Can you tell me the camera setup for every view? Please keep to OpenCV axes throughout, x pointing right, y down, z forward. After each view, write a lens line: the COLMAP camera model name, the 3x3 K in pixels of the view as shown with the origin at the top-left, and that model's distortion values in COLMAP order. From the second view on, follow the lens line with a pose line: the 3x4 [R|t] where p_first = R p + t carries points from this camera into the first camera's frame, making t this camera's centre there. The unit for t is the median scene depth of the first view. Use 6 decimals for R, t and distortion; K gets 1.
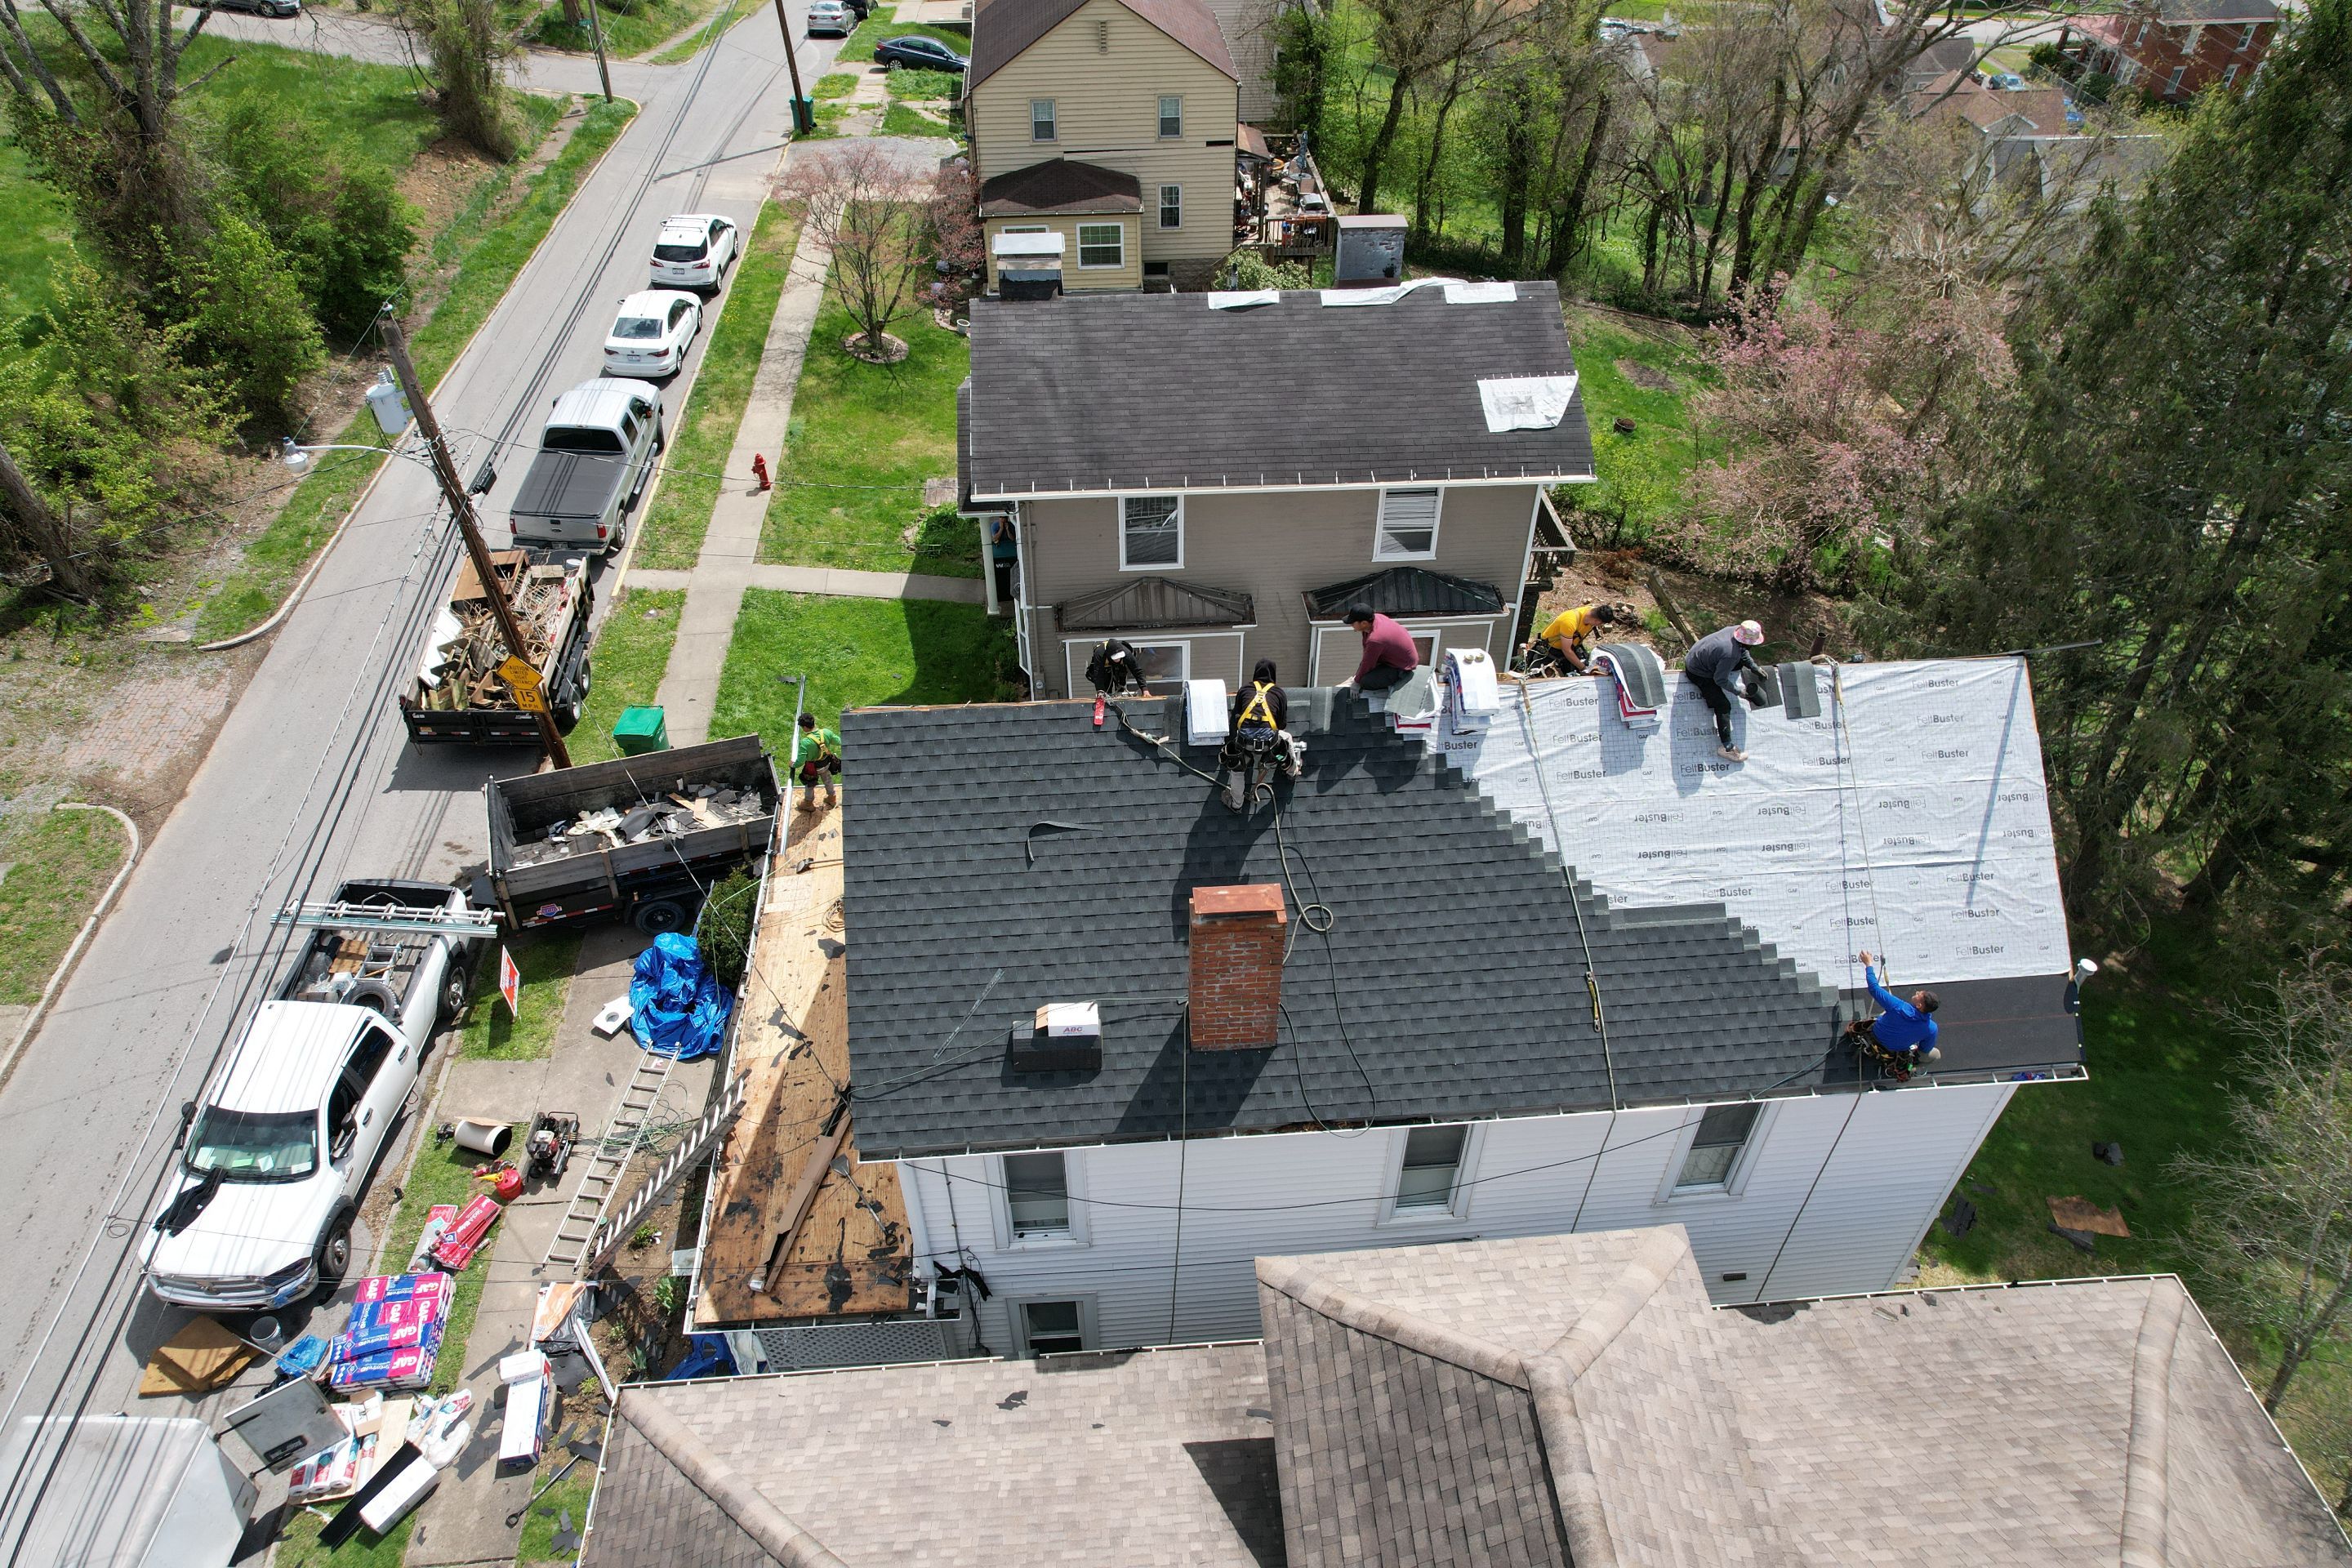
lens RADIAL K [[1502.0, 0, 1176.4], [0, 1502.0, 784.0], [0, 0, 1]] dist [-0.076675, 0.068686]
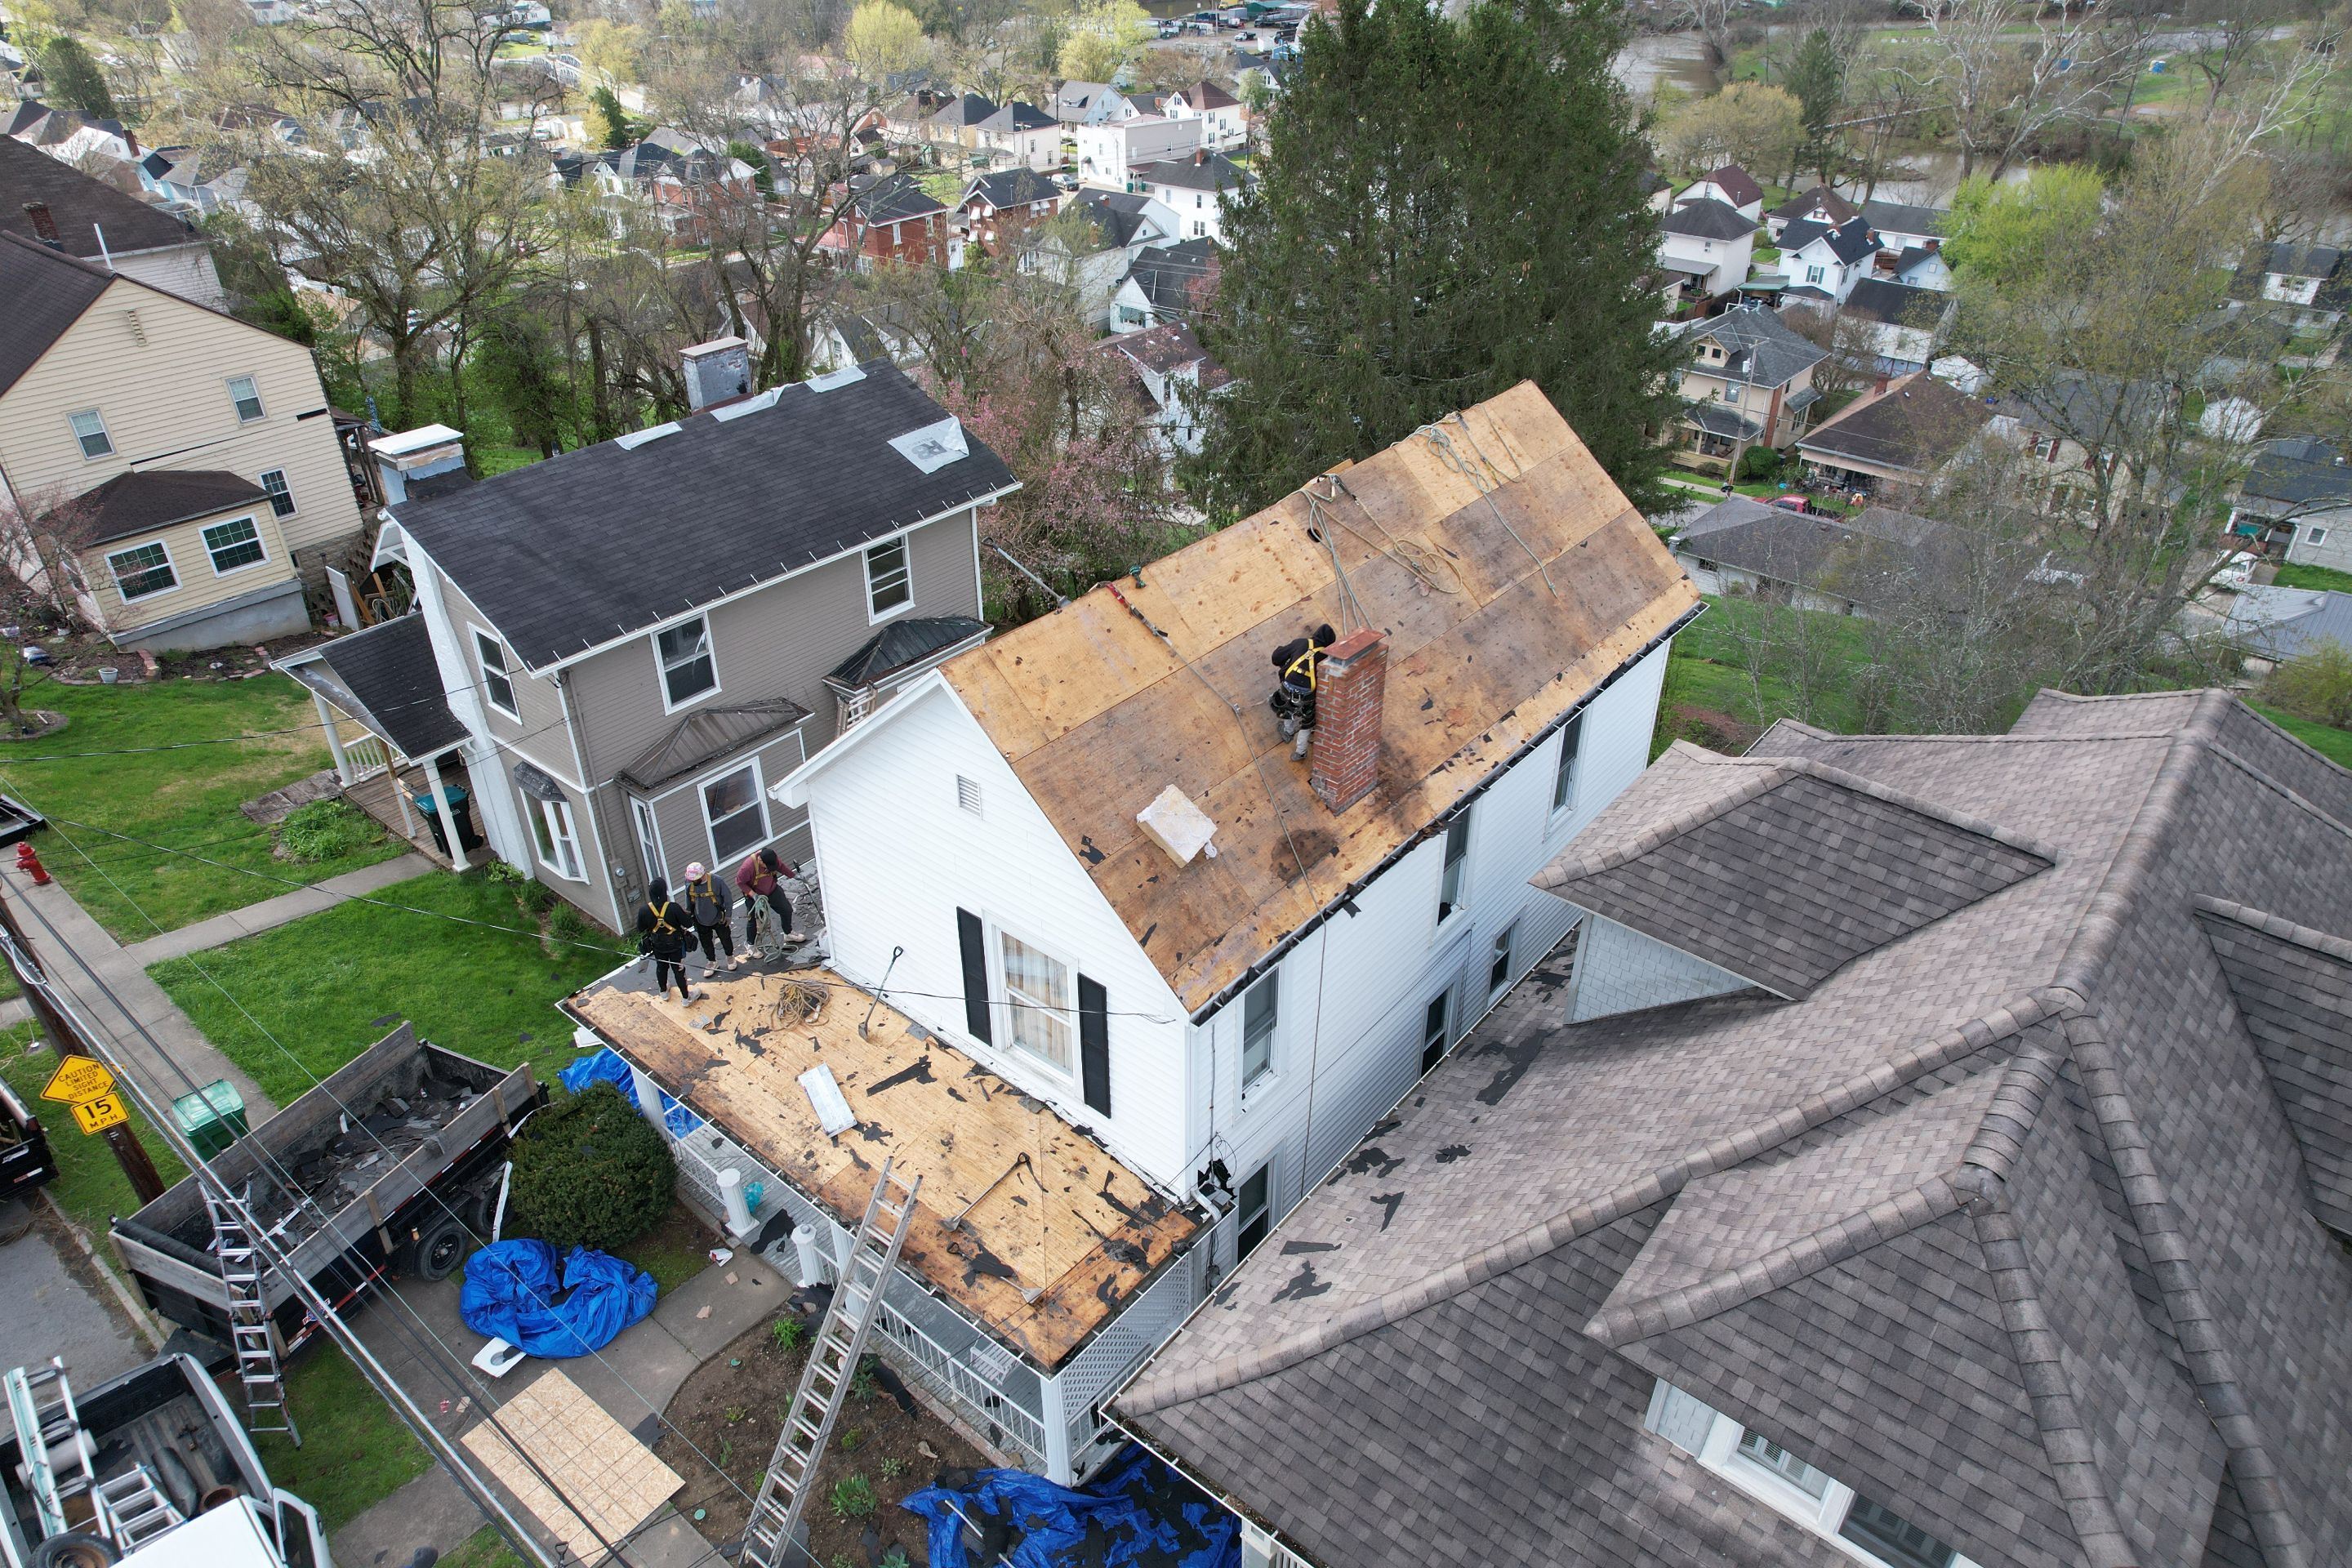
lens RADIAL K [[1502.0, 0, 1177.5], [0, 1502.0, 787.6], [0, 0, 1]] dist [-0.076675, 0.068686]
pose [[0.690383, -0.382923, 0.613793, -0.409137], [0.483749, 0.875205, 0.001898, 0.053683], [-0.537921, 0.295611, 0.789465, 0.082438]]
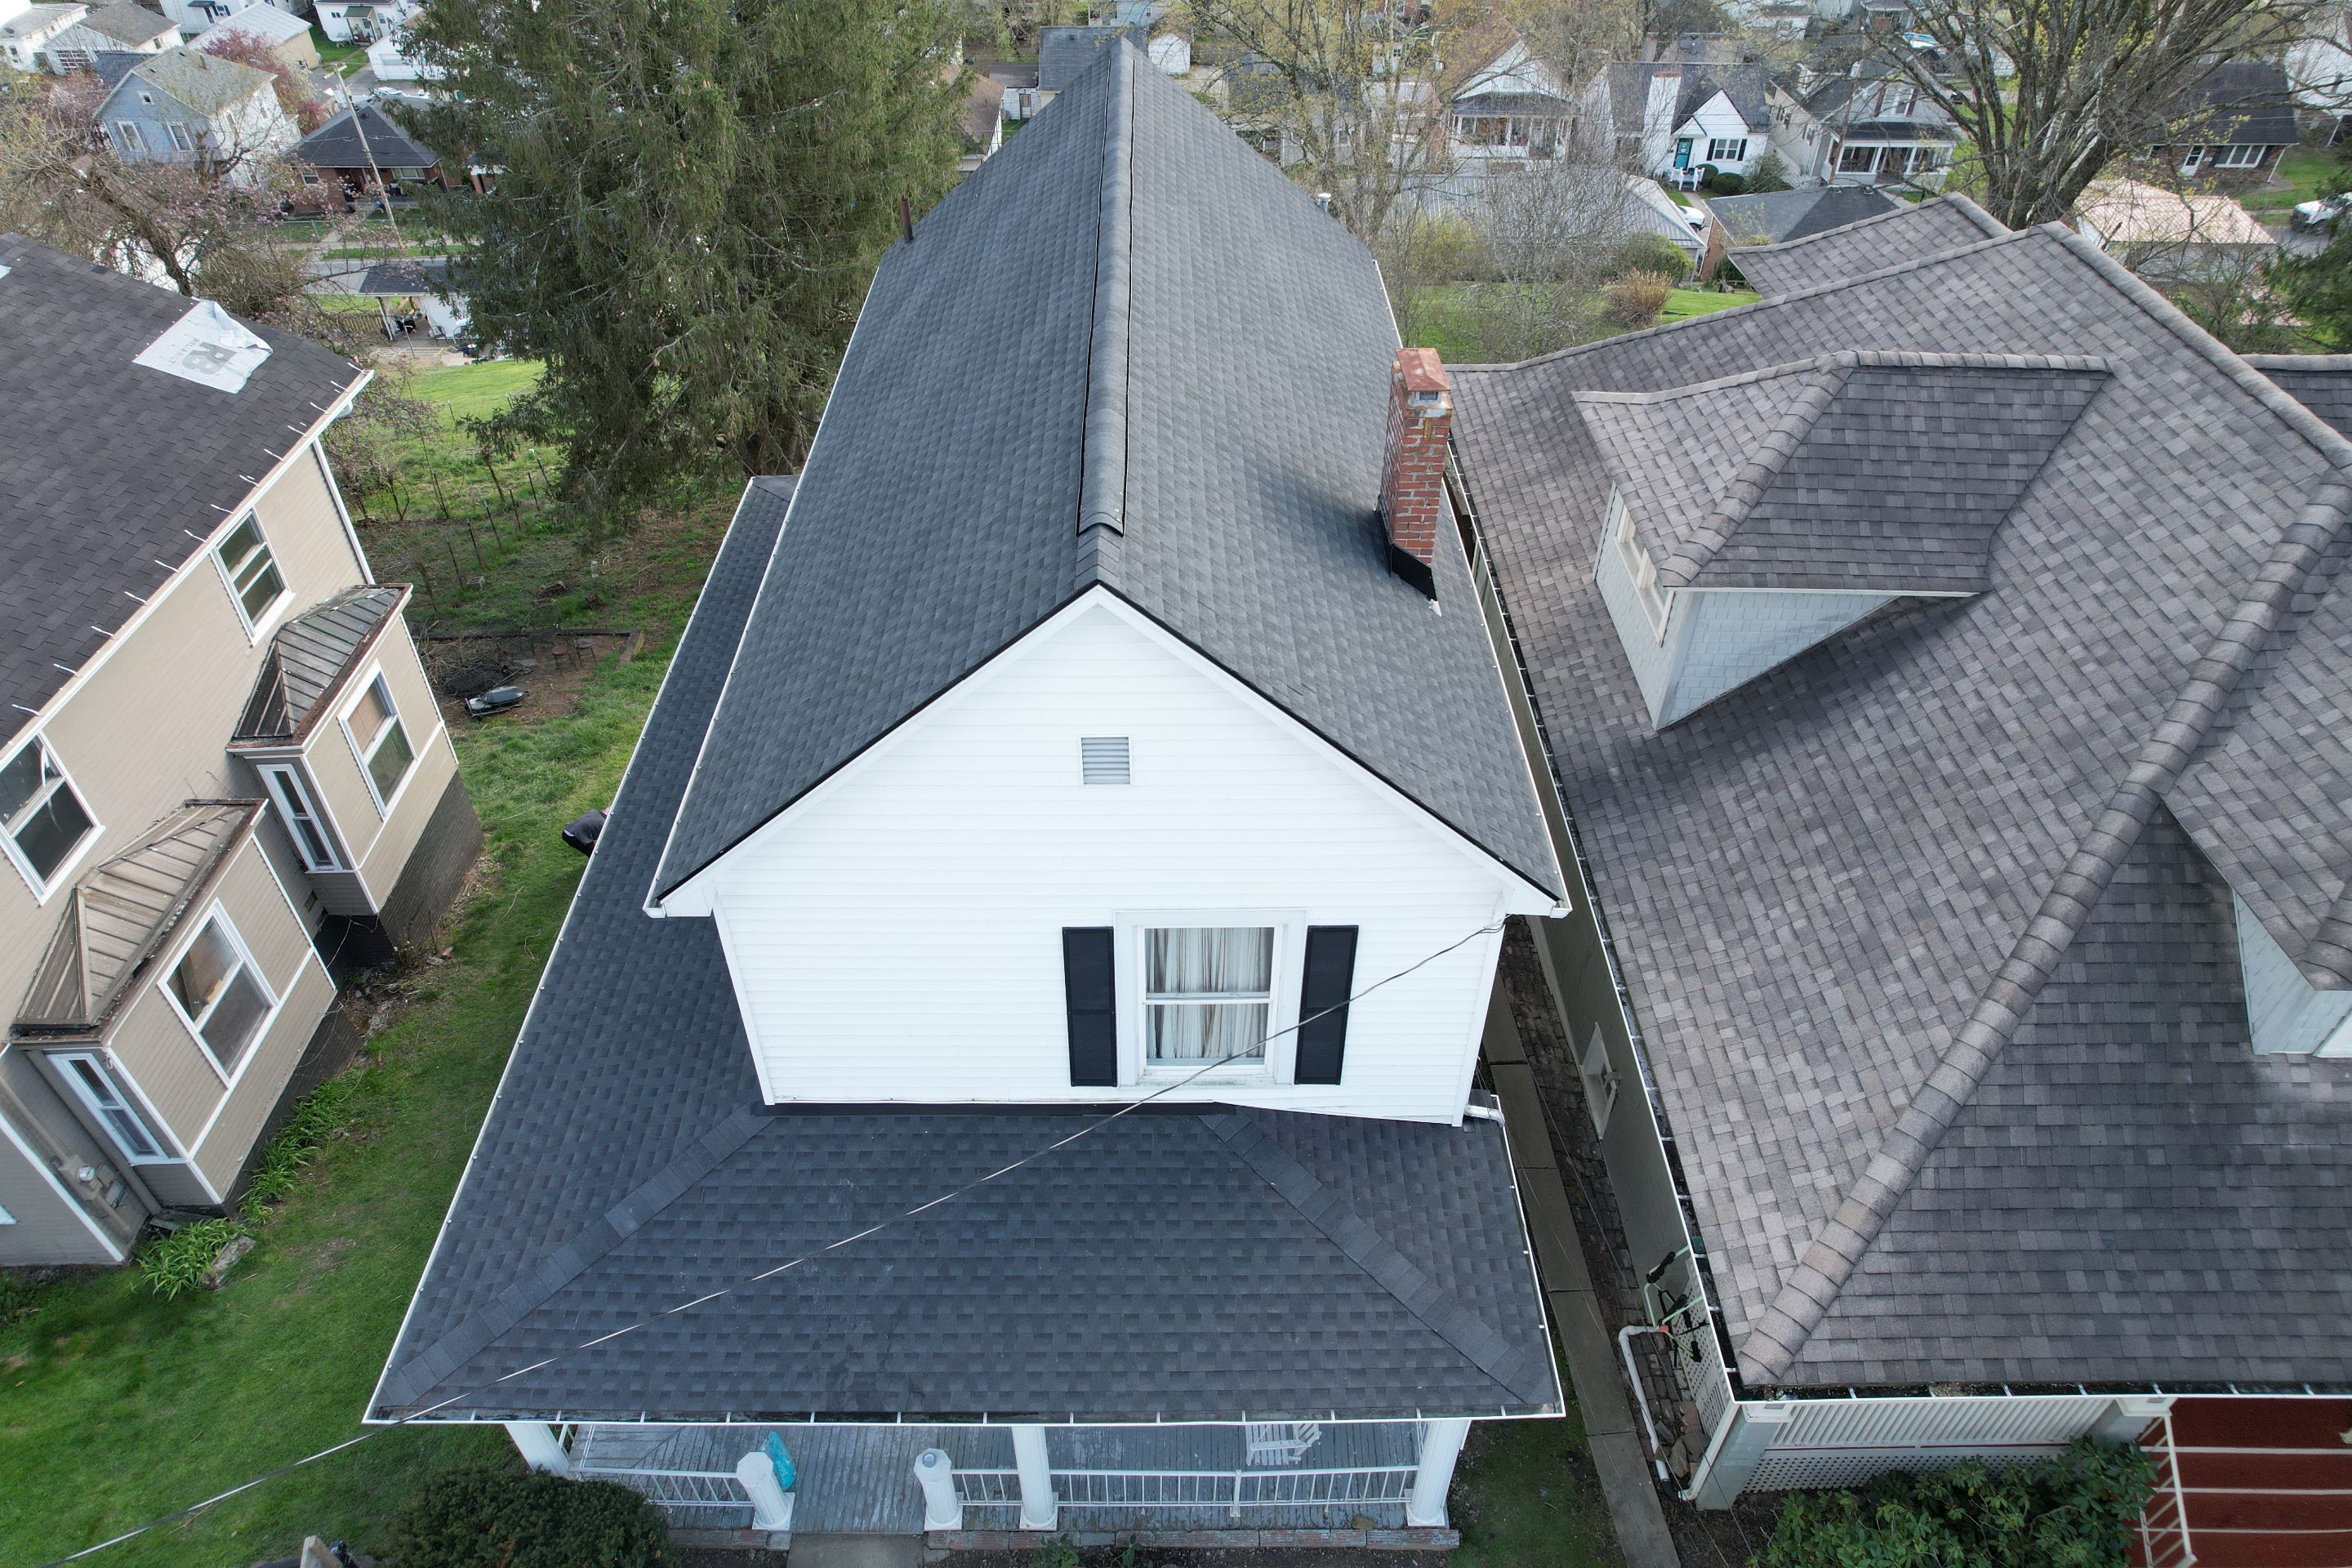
lens RADIAL K [[1502.0, 0, 1178.6], [0, 1502.0, 774.9], [0, 0, 1]] dist [-0.076675, 0.068686]
pose [[0.060081, -0.642786, 0.763686, -0.397757], [0.664388, 0.596735, 0.449996, -0.135229], [-0.744969, 0.480348, 0.462911, 0.396198]]
